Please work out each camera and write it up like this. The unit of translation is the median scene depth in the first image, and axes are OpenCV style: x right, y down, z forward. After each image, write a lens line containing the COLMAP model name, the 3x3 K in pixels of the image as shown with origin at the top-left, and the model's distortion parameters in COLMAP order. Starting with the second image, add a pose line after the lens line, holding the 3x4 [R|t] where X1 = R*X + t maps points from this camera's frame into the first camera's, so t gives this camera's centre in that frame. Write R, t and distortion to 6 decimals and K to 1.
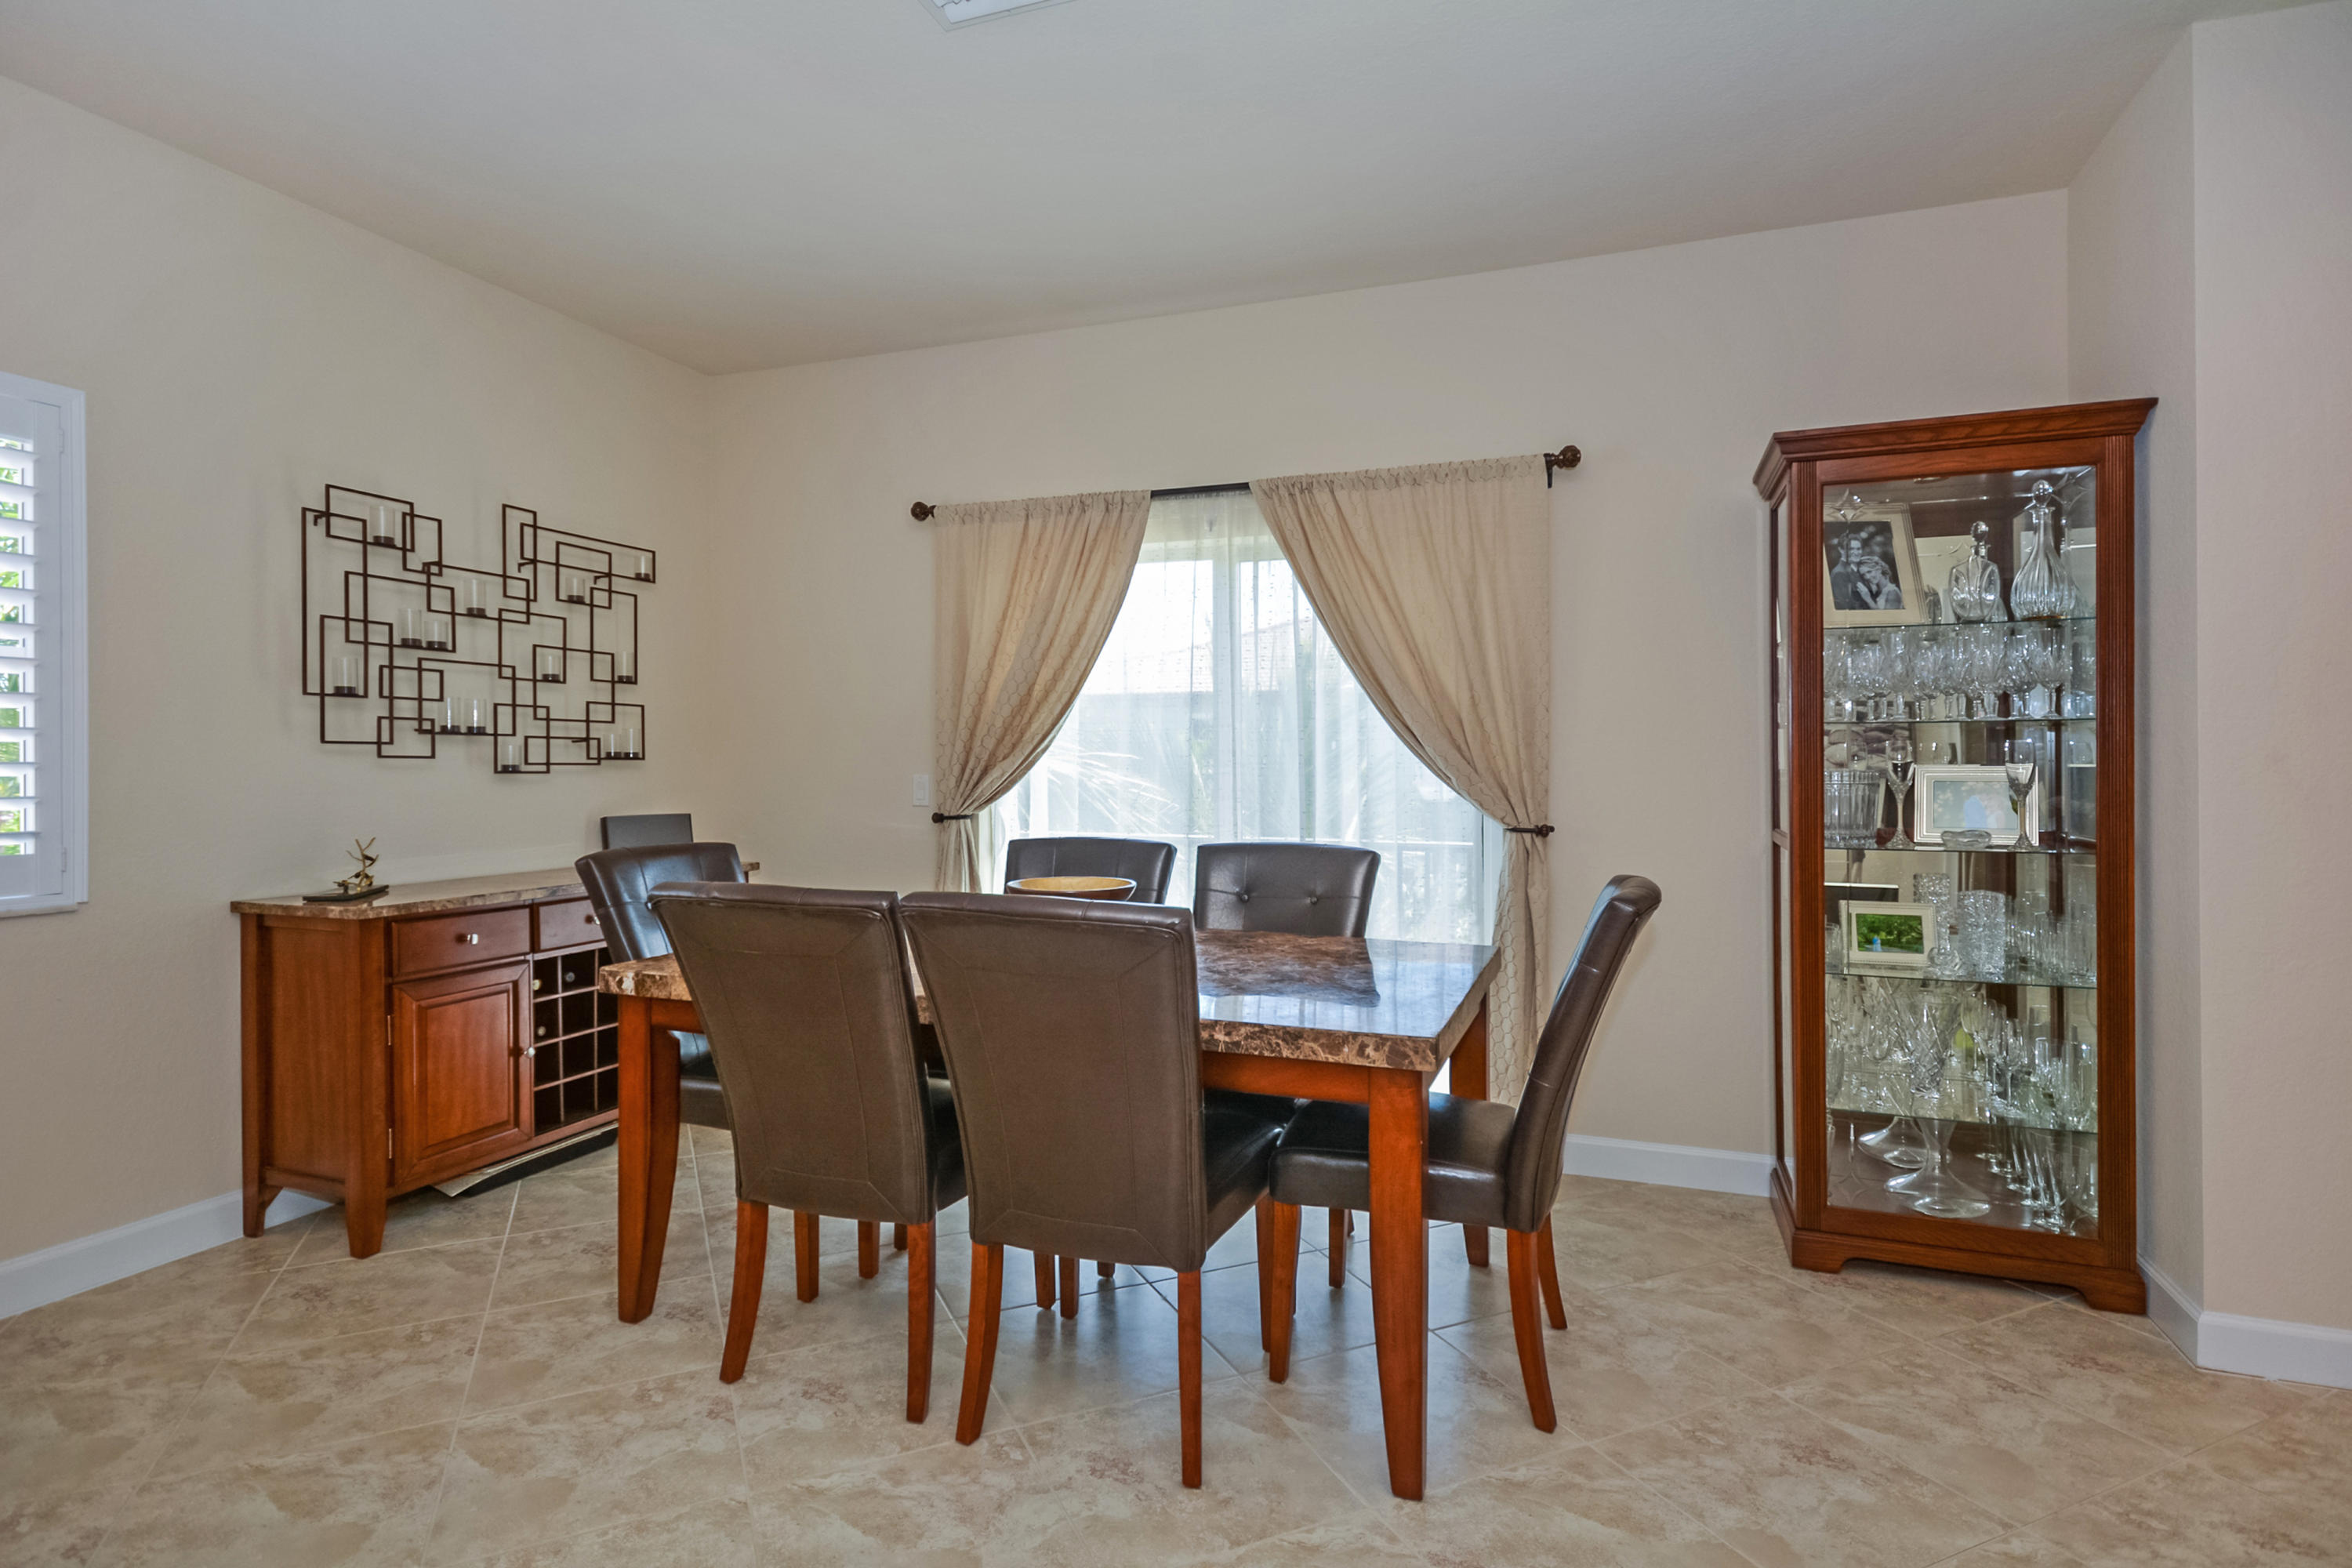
lens RADIAL K [[1243.0, 0, 1157.6], [0, 1243.0, 771.4], [0, 0, 1]] dist [0.010398, 0.001115]
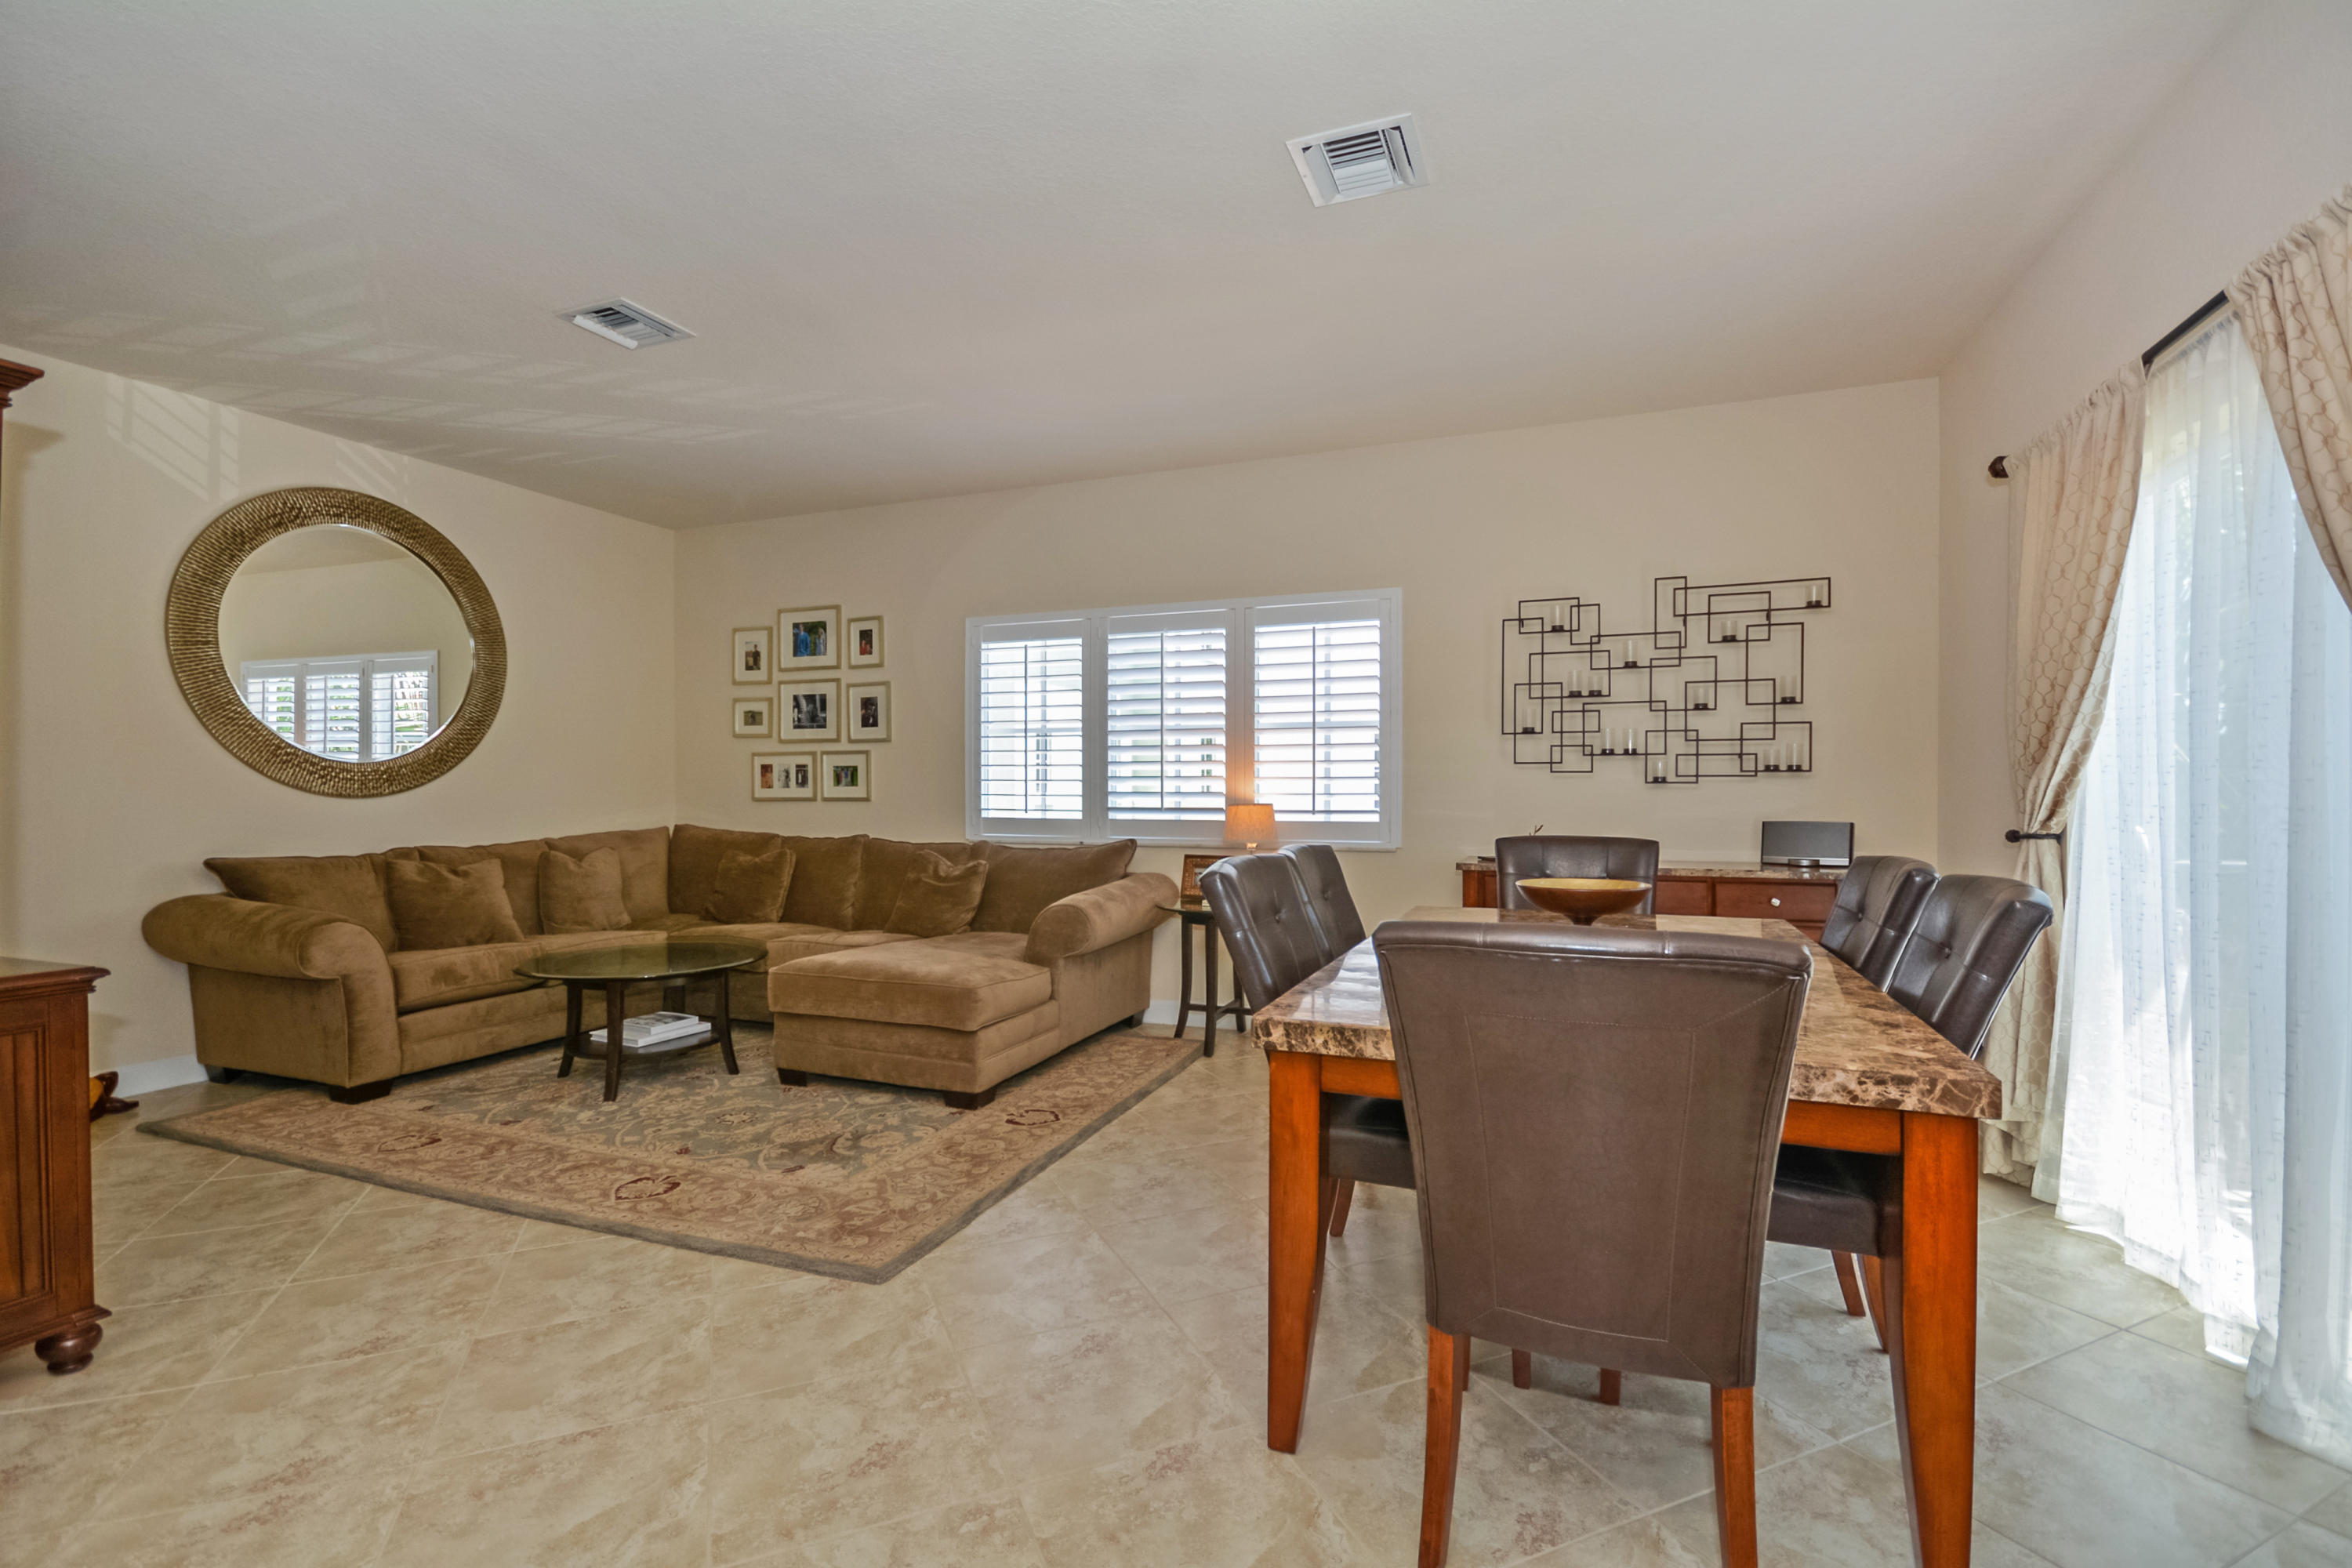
lens RADIAL K [[1082.6, 0, 1234.6], [0, 1082.6, 796.8], [0, 0, 1]] dist [0.003099, -0.003560]
pose [[-0.016588, 0.010934, -0.999803, 0.621128], [-0.001144, 0.999939, 0.010954, 0.004139], [0.999862, 0.001326, -0.016575, 0.567841]]
